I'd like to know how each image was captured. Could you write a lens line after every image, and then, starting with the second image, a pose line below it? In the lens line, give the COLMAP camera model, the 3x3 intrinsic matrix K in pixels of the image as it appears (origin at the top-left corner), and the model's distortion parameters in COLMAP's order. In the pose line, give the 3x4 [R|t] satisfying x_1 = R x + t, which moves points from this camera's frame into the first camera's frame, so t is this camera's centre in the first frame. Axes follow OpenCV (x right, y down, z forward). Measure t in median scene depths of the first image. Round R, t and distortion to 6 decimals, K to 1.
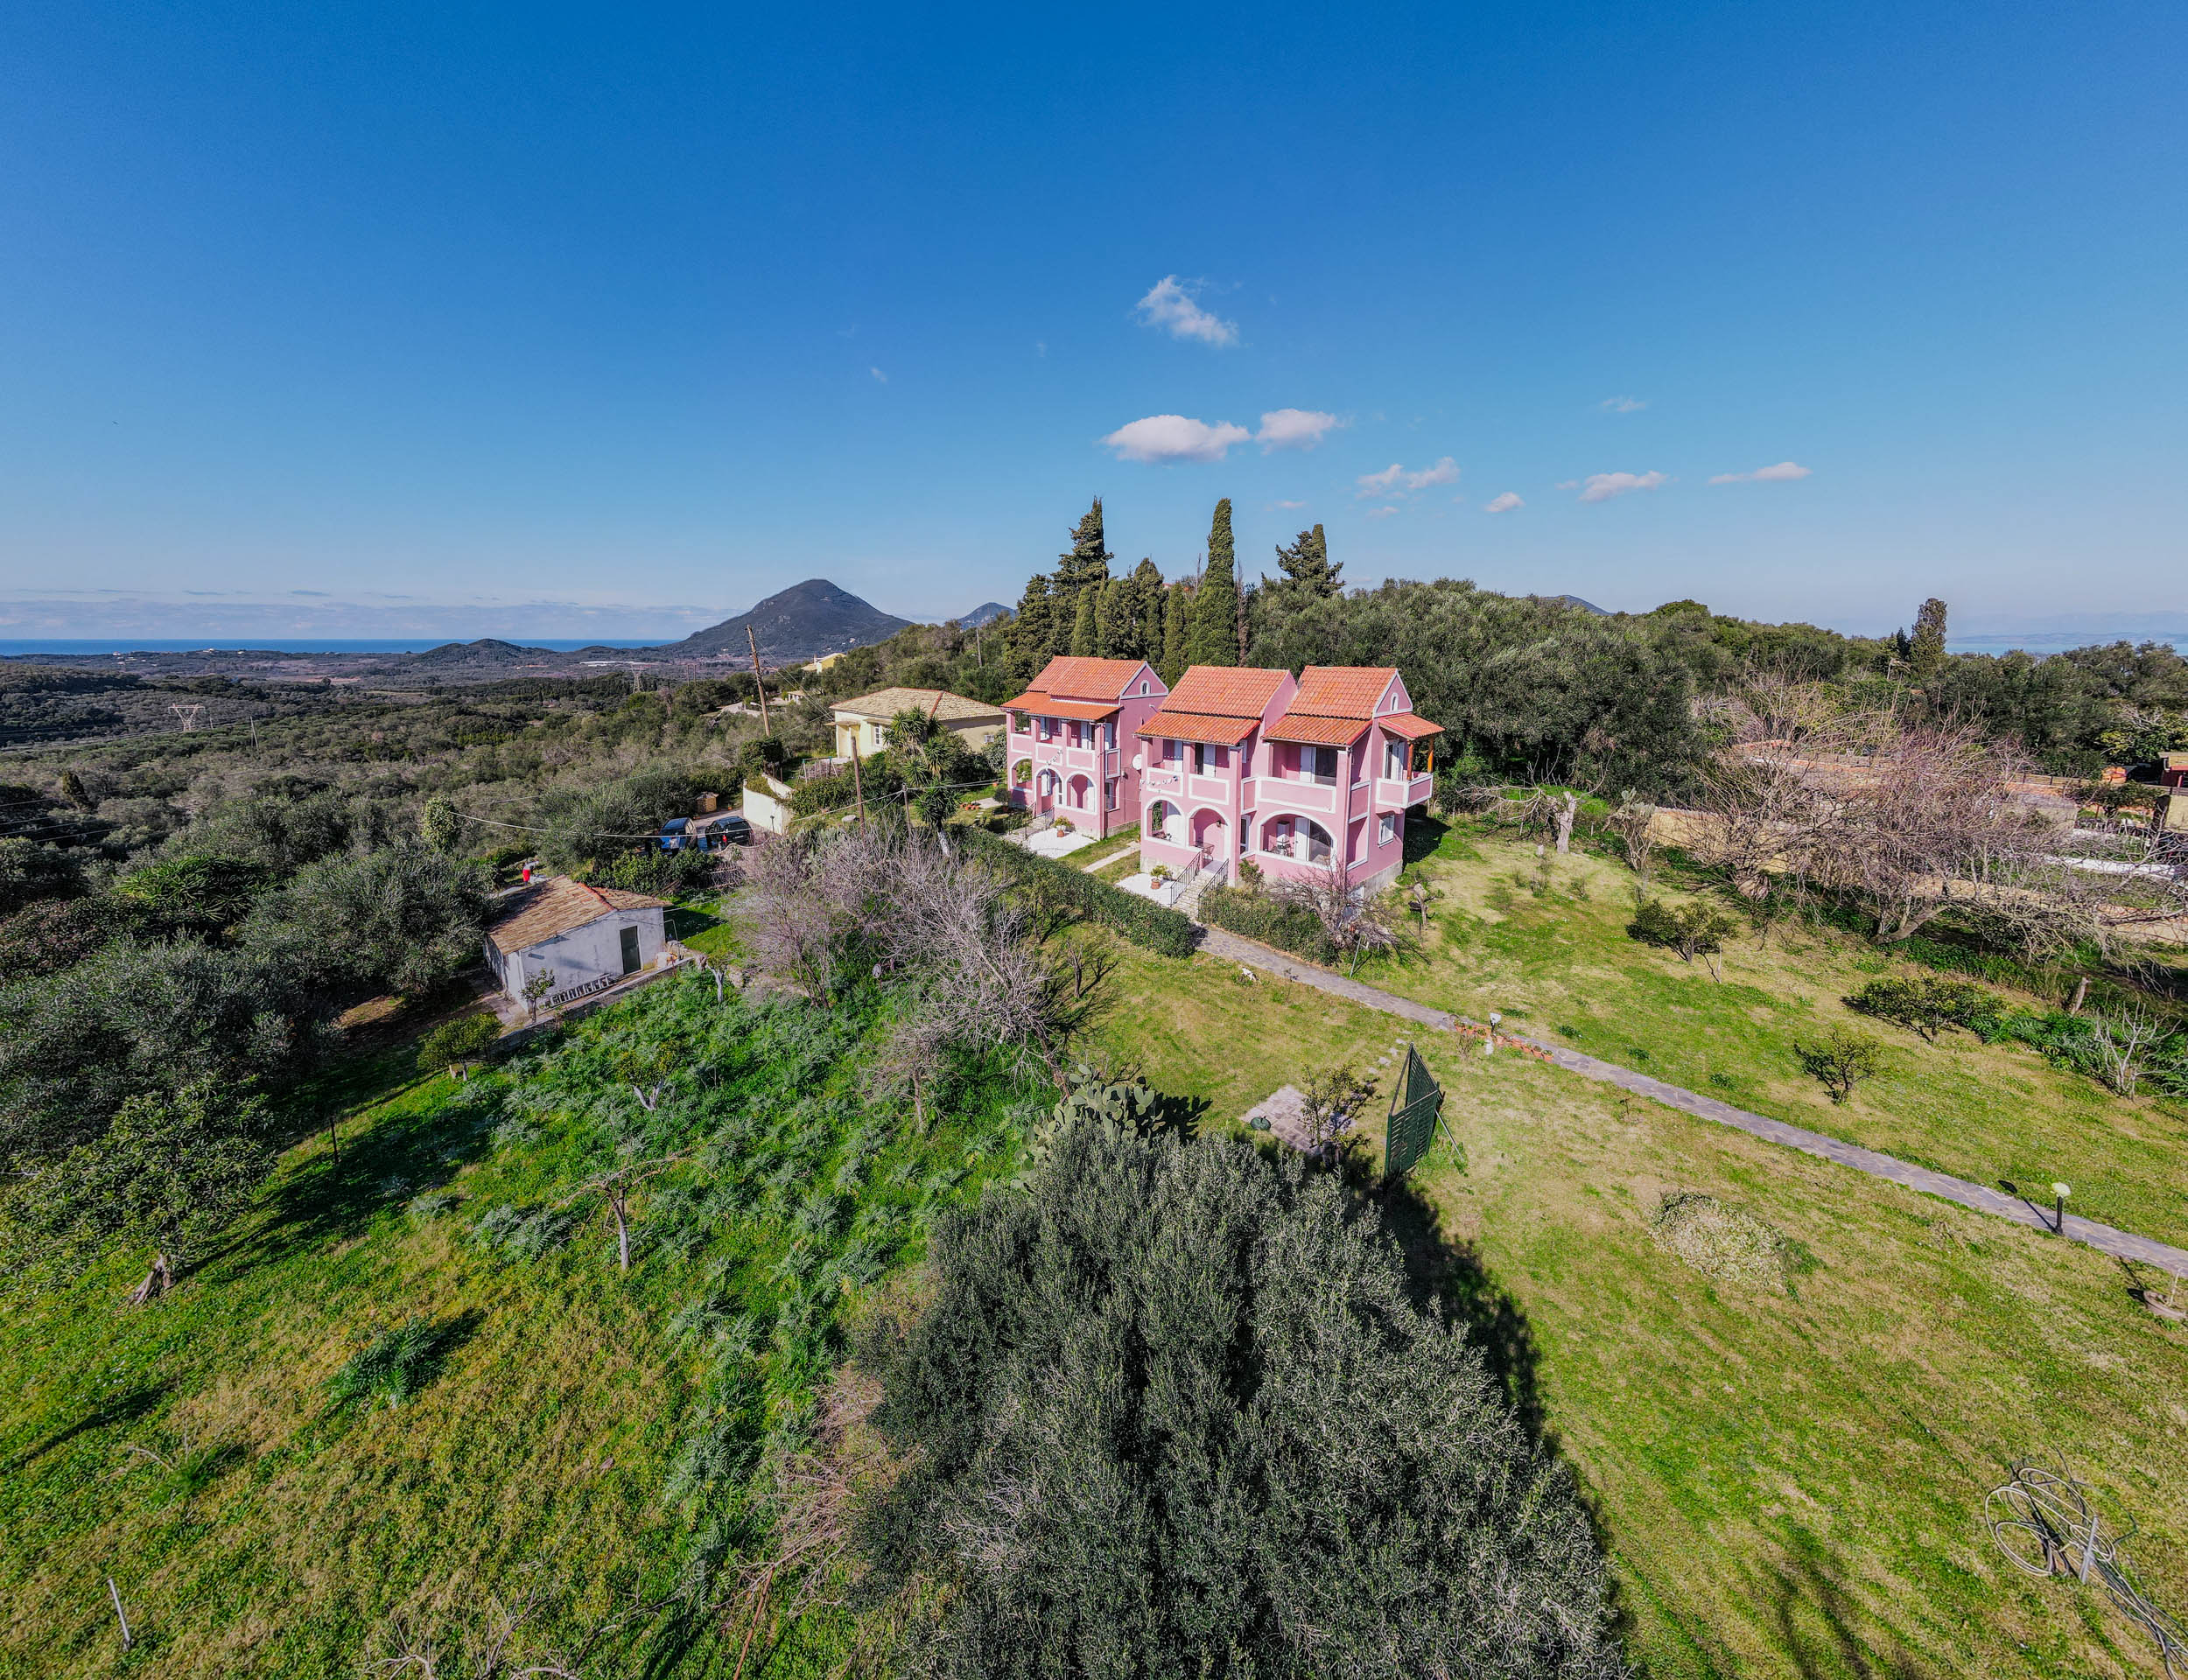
lens RADIAL K [[745.9, 0, 1089.8], [0, 745.9, 739.9], [0, 0, 1]] dist [0.011472, -0.000274]
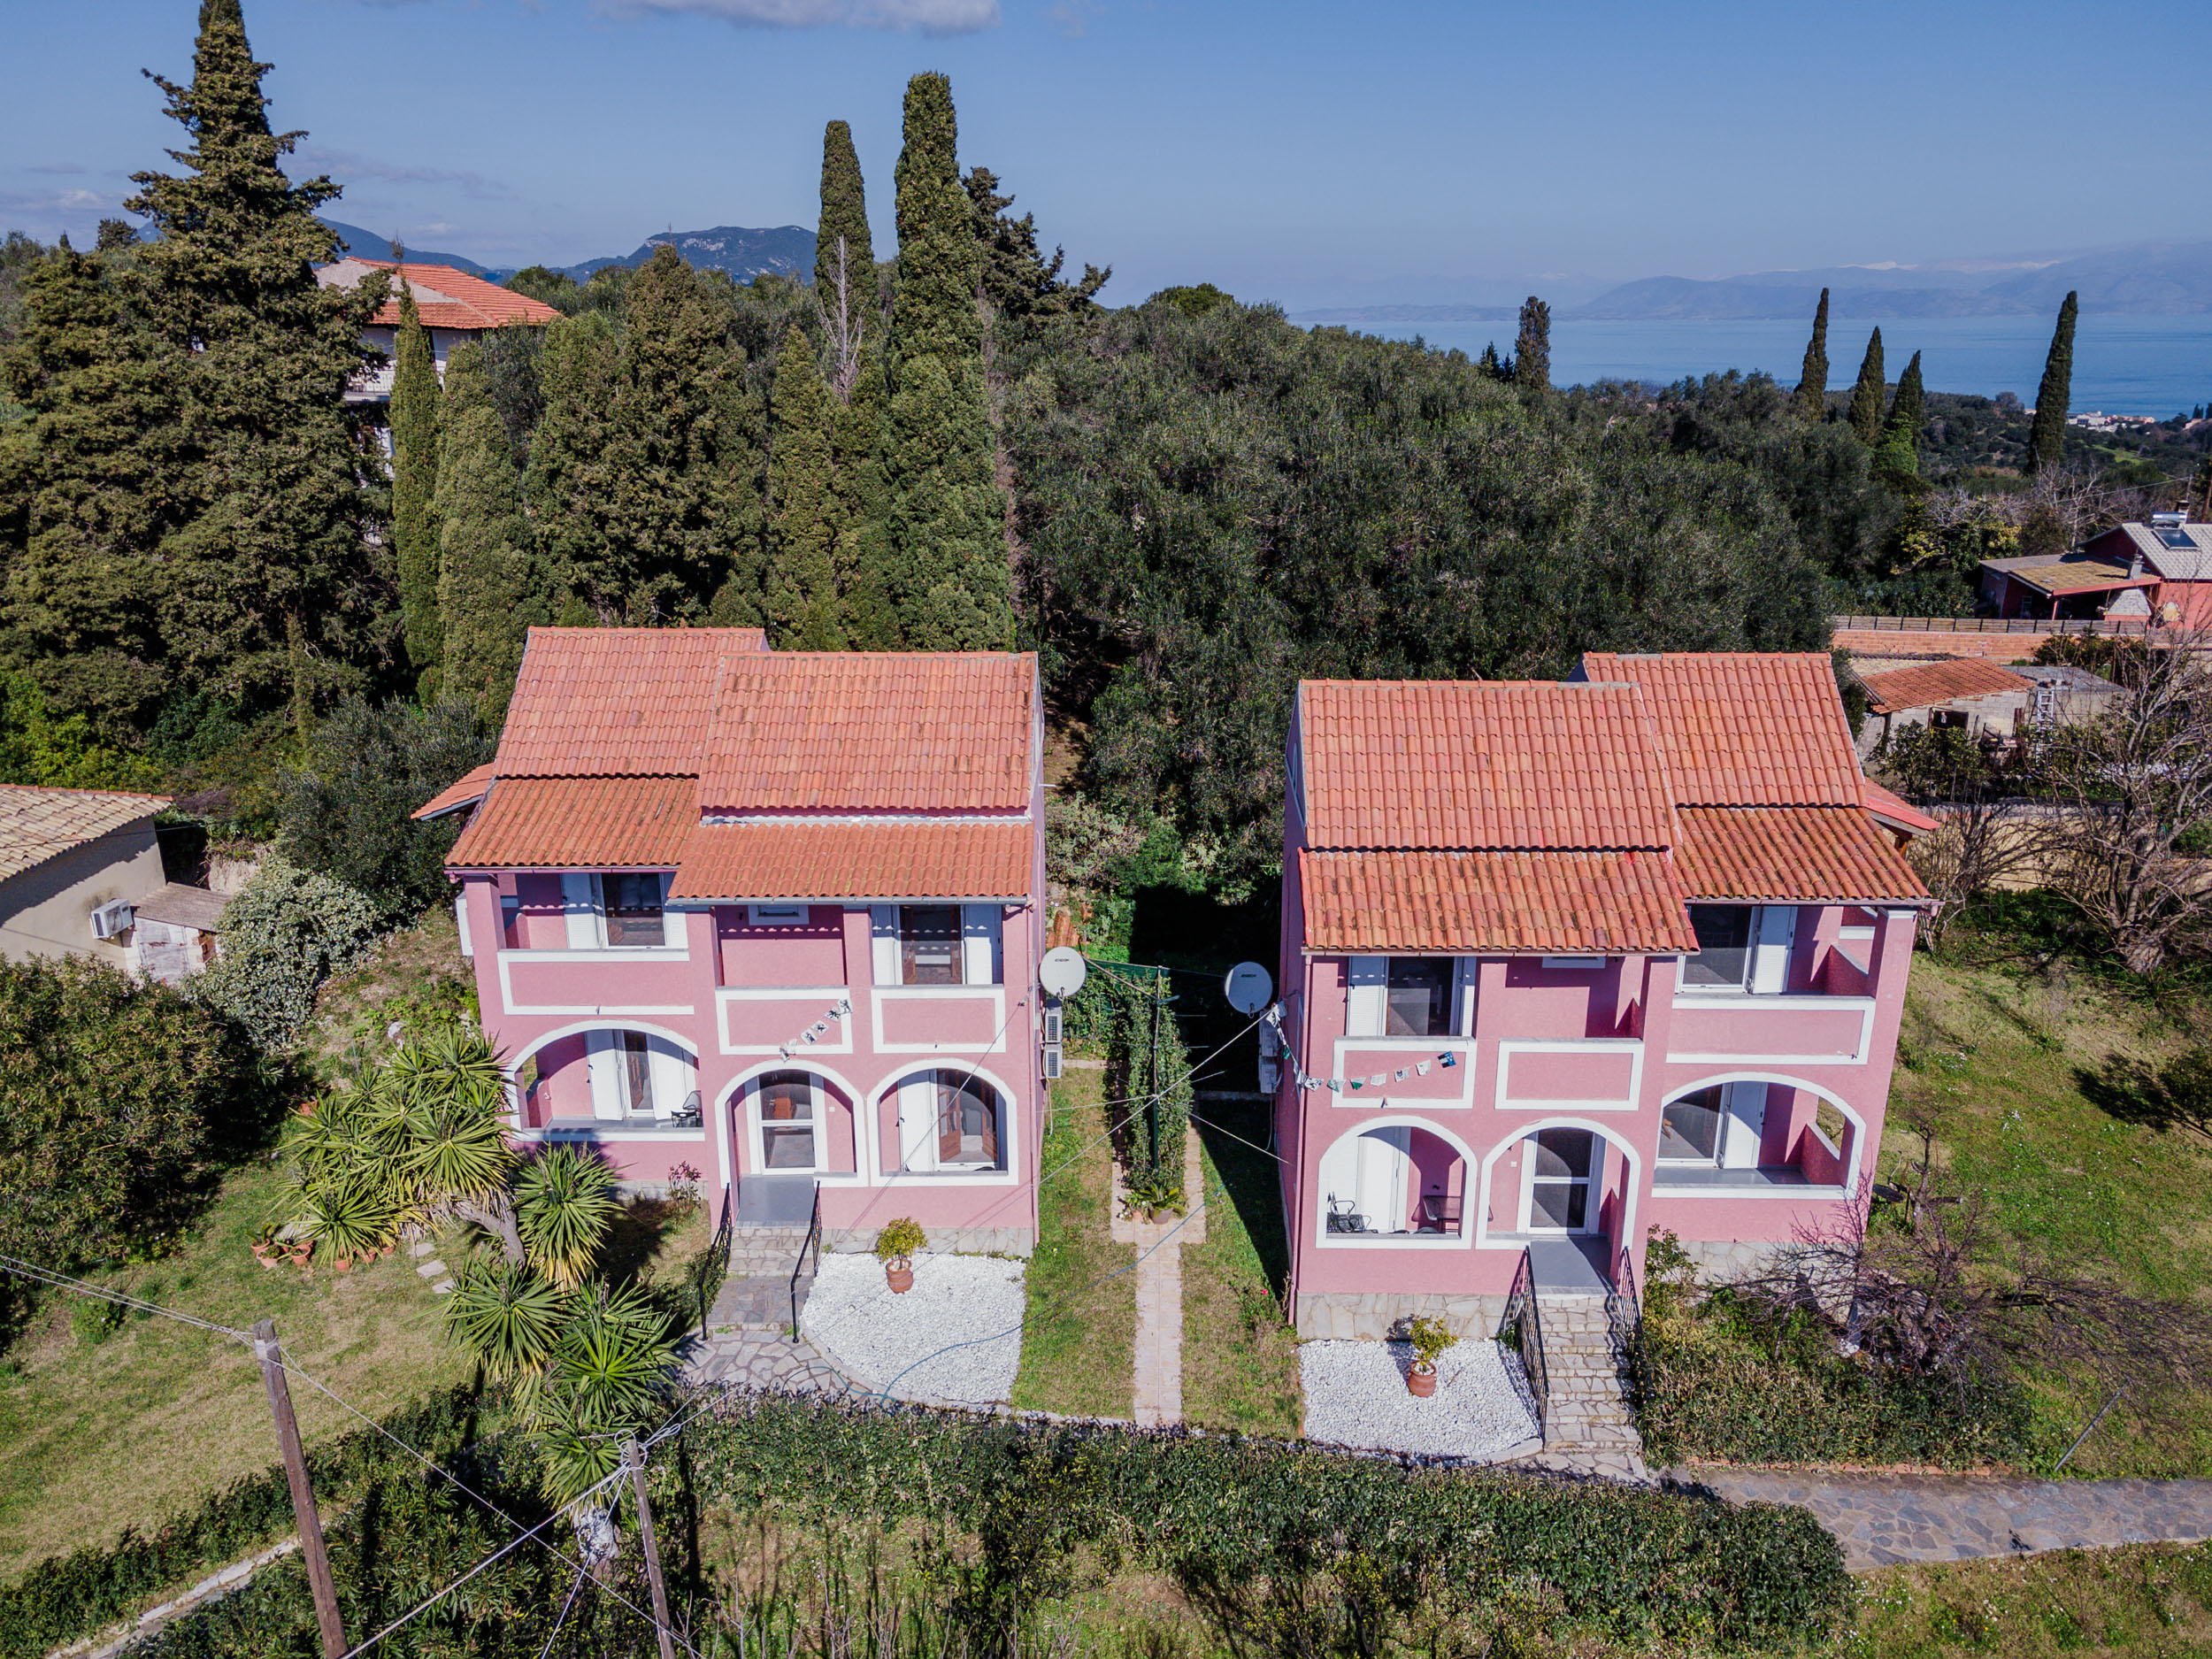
lens RADIAL K [[1604.0, 0, 1102.2], [0, 1604.0, 827.4], [0, 0, 1]] dist [0.028799, 0.016723]
pose [[0.732137, -0.212099, 0.647294, -0.451023], [0.096765, 0.973033, 0.209386, -0.219966], [-0.674249, -0.090664, 0.732918, 0.620828]]
